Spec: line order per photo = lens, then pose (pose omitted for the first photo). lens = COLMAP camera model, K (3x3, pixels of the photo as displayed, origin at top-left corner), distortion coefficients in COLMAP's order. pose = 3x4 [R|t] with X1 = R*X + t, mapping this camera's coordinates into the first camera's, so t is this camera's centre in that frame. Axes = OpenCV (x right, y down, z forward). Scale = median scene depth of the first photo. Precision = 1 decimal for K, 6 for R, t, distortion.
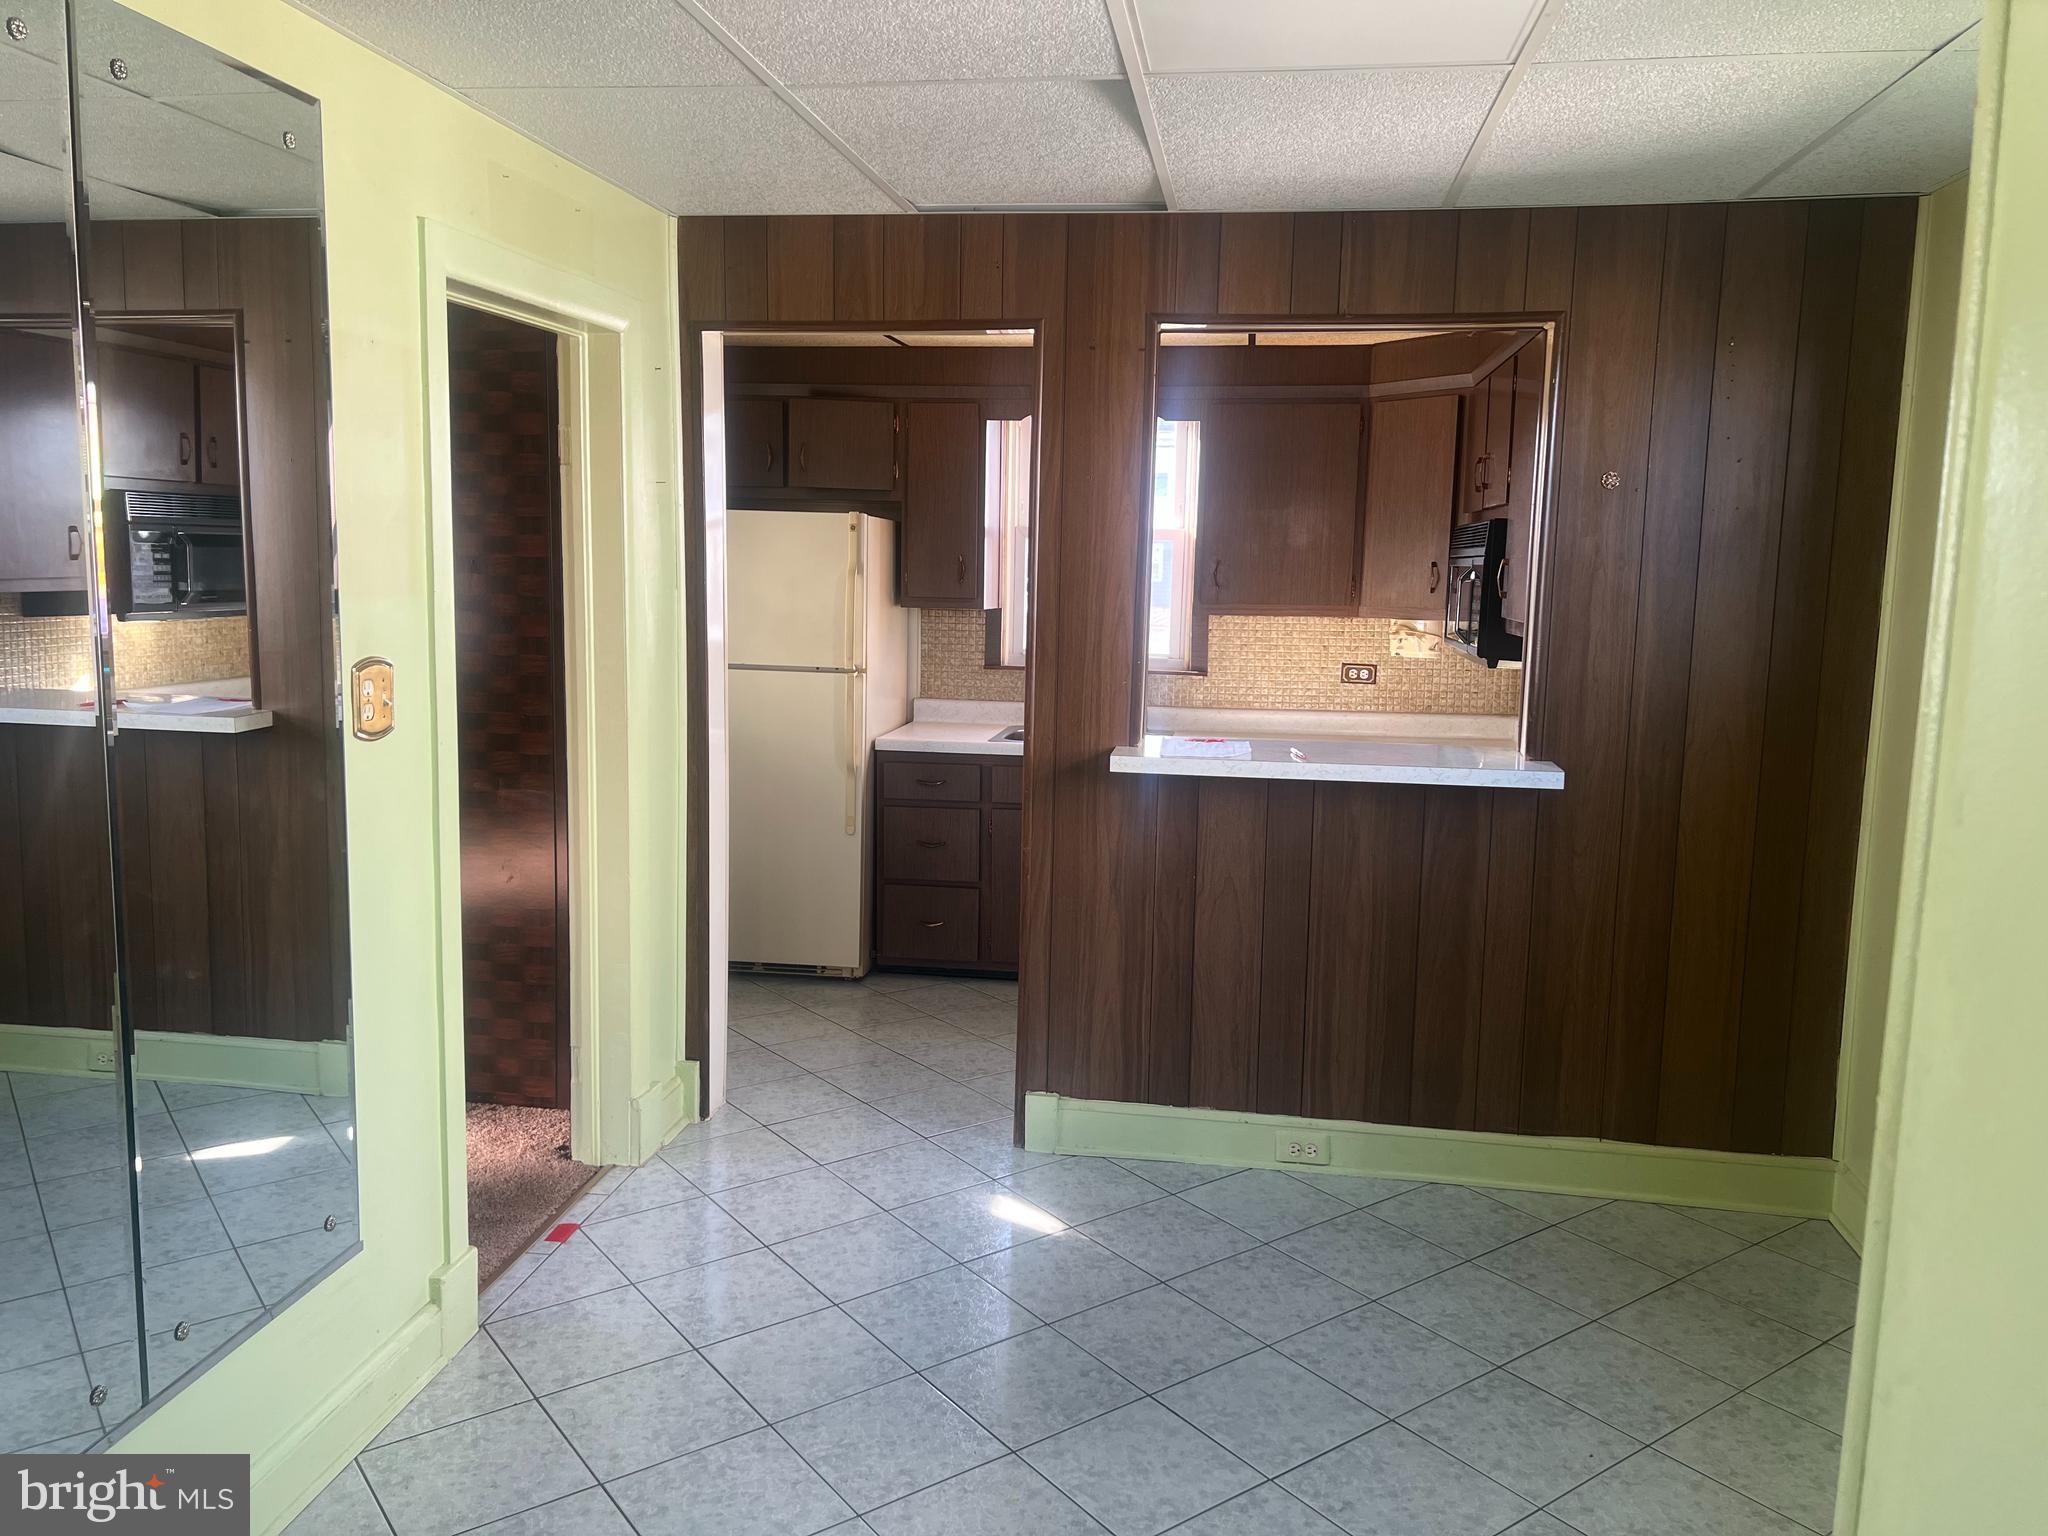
lens RADIAL K [[1539.5, 0, 1007.7], [0, 1539.5, 785.5], [0, 0, 1]] dist [0.041790, -0.043633]
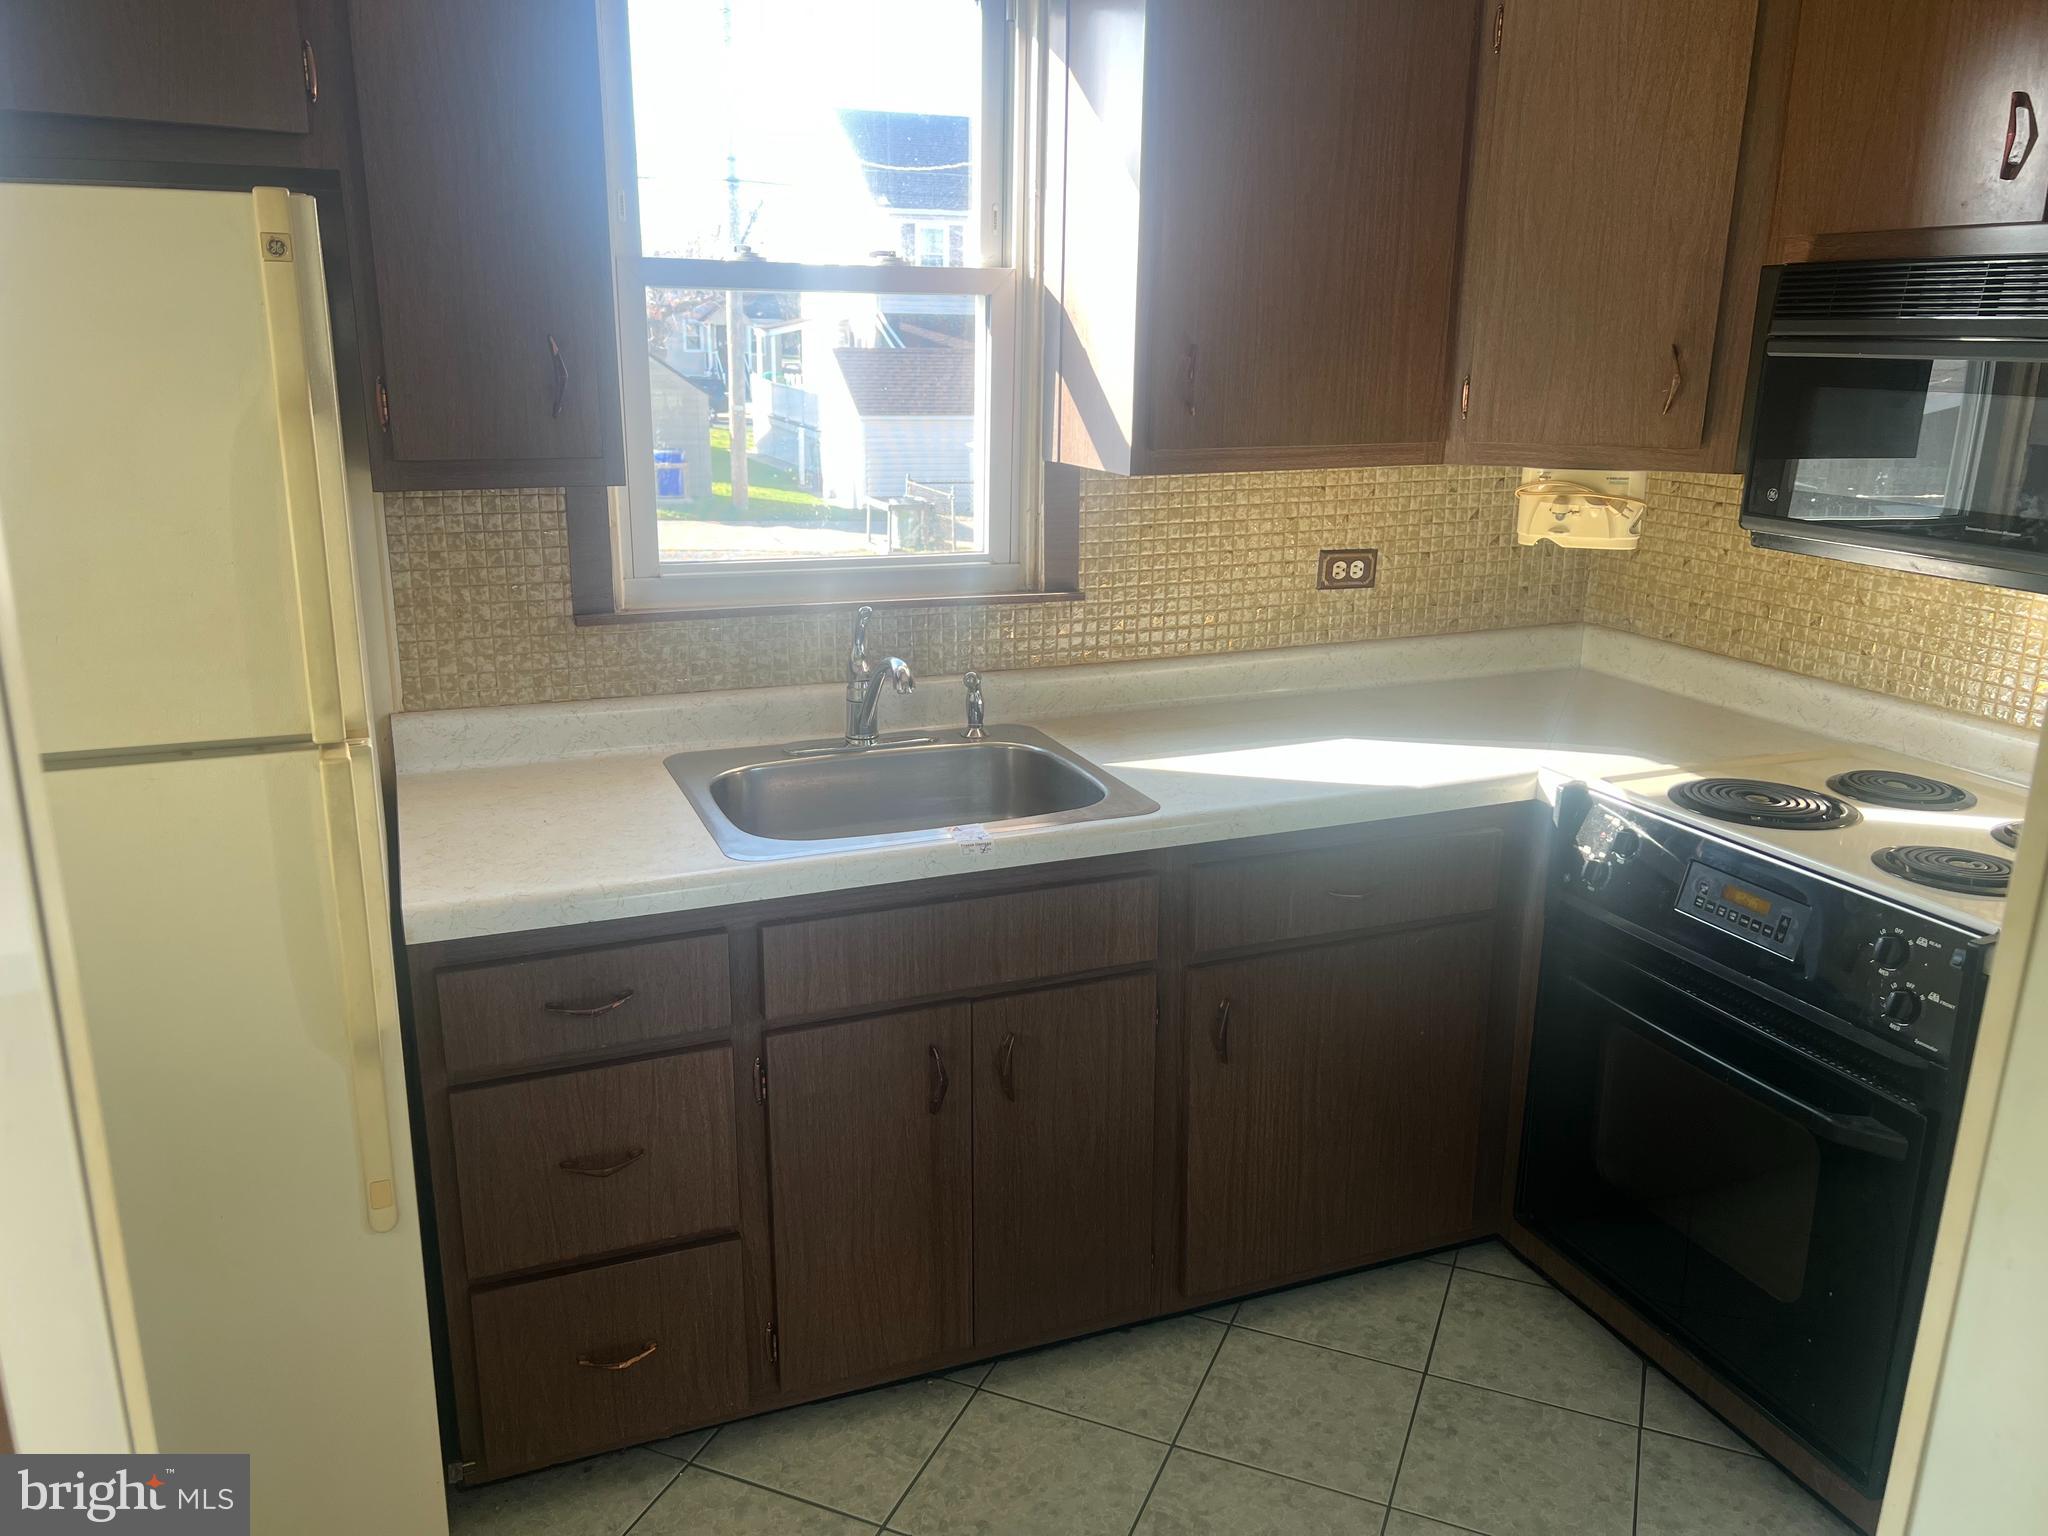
lens RADIAL K [[1539.5, 0, 1018.0], [0, 1539.5, 753.4], [0, 0, 1]] dist [0.041790, -0.043633]
pose [[0.854549, -0.145516, 0.498569, -0.126682], [0.079325, 0.985254, 0.151599, -0.098334], [-0.513277, -0.090000, 0.853491, 0.618140]]
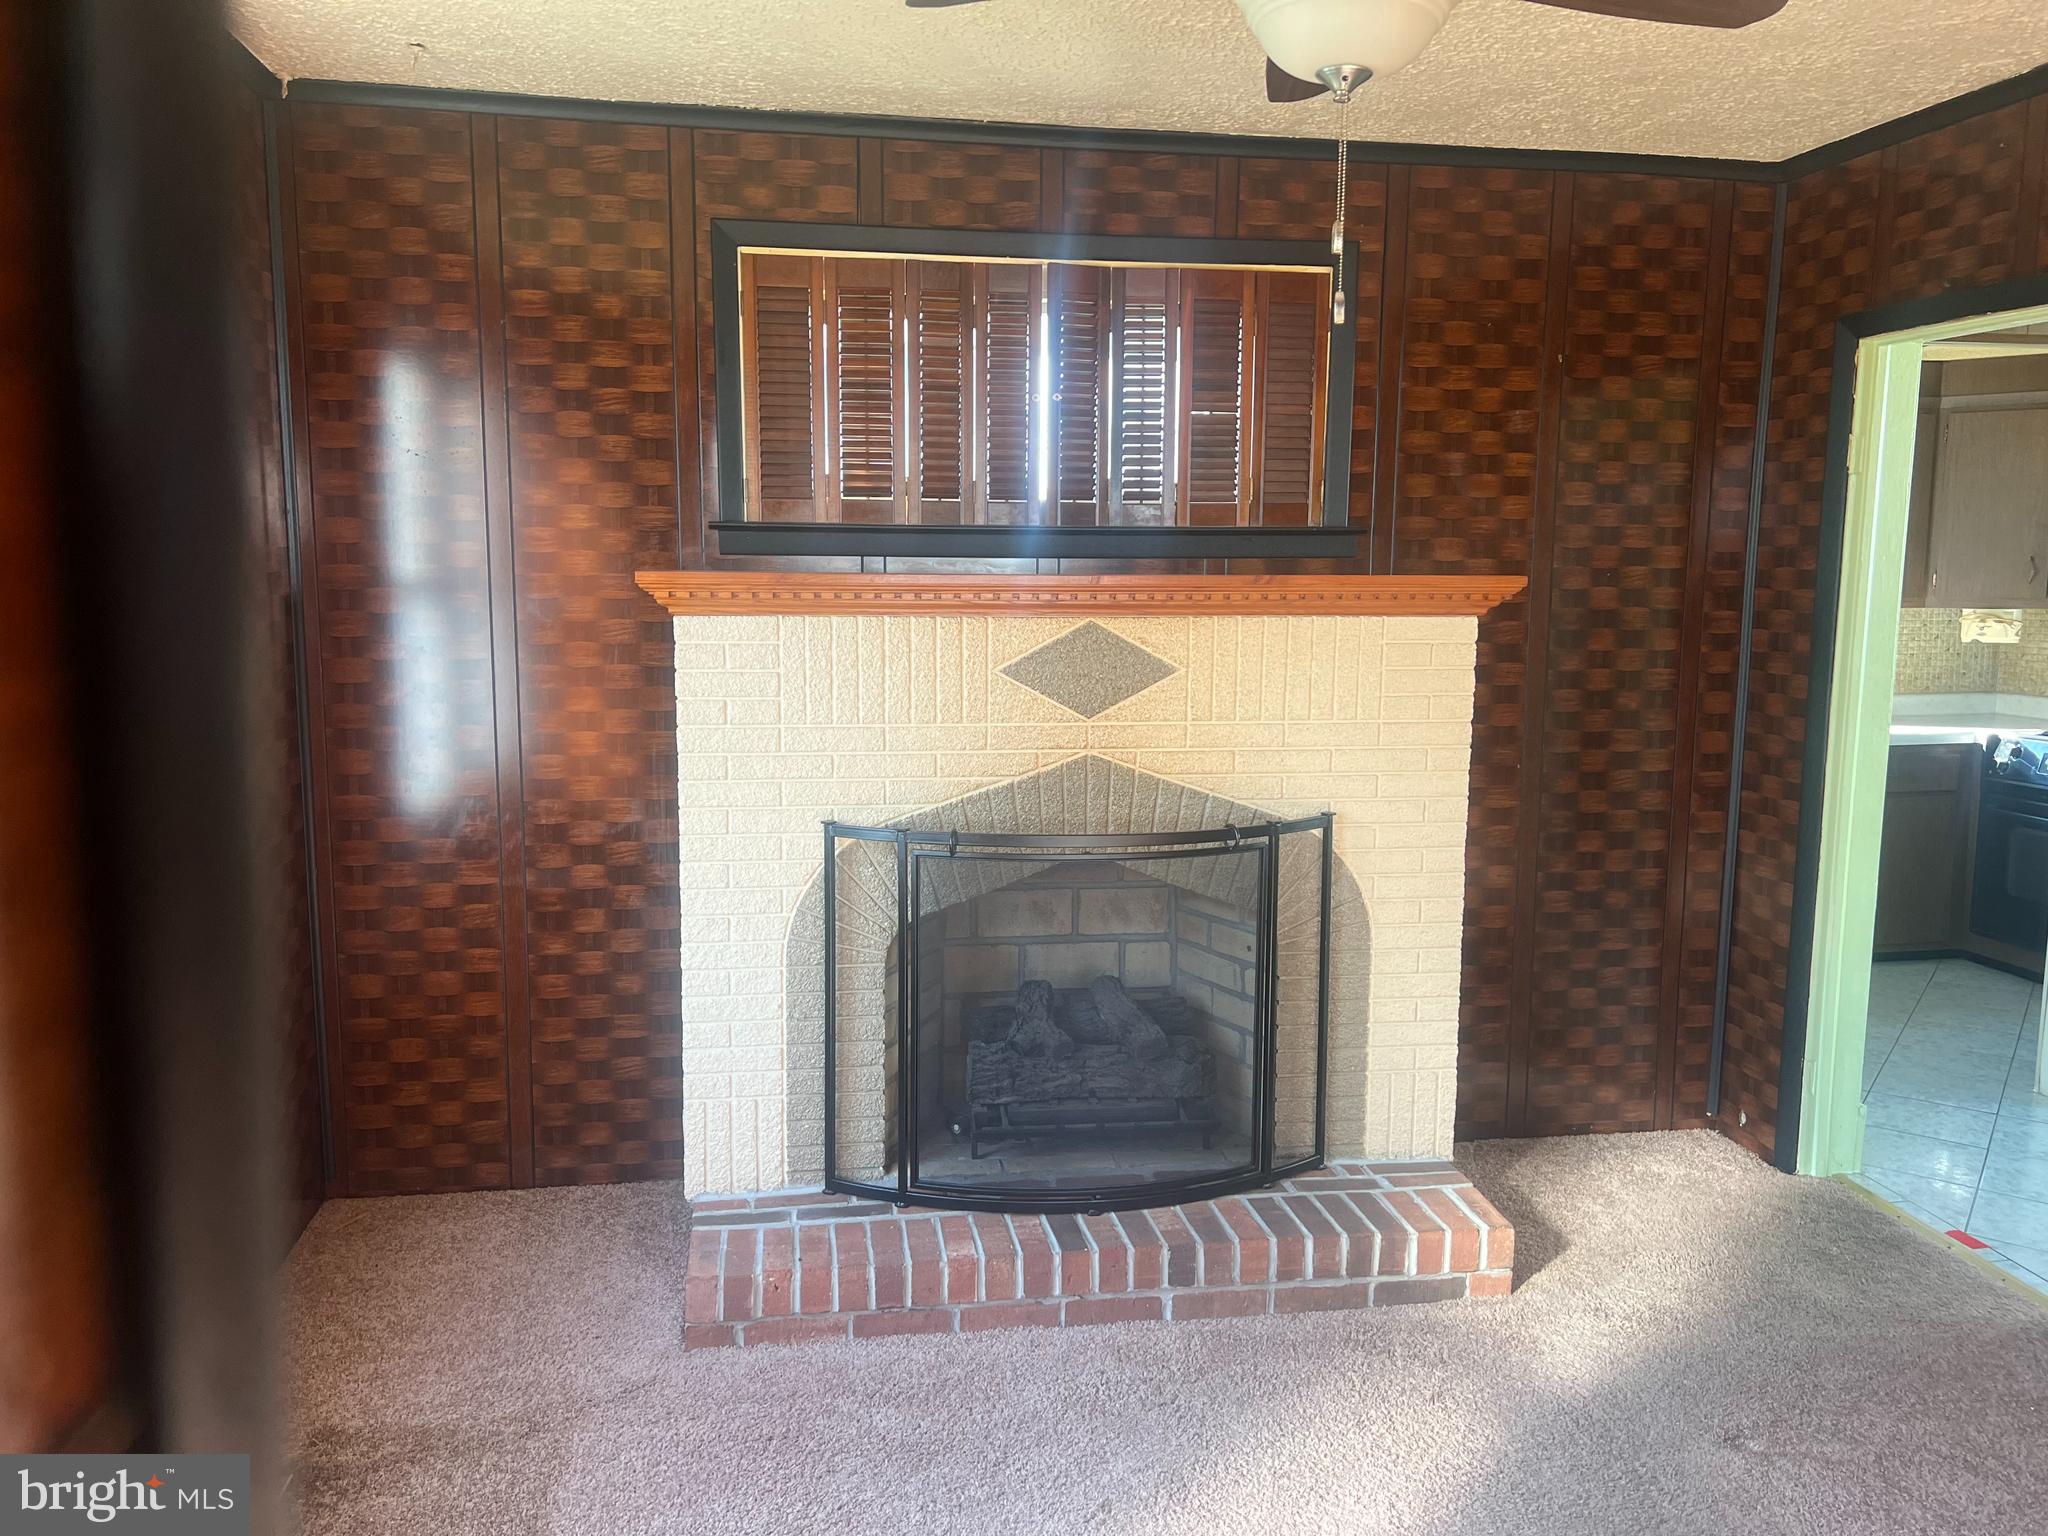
lens RADIAL K [[1539.5, 0, 1030.3], [0, 1539.5, 755.4], [0, 0, 1]] dist [0.041790, -0.043633]
pose [[0.945496, -0.059066, 0.320231, -0.689448], [0.064247, 0.997918, -0.005628, -0.037187], [-0.319232, 0.025895, 0.947323, 0.154379]]
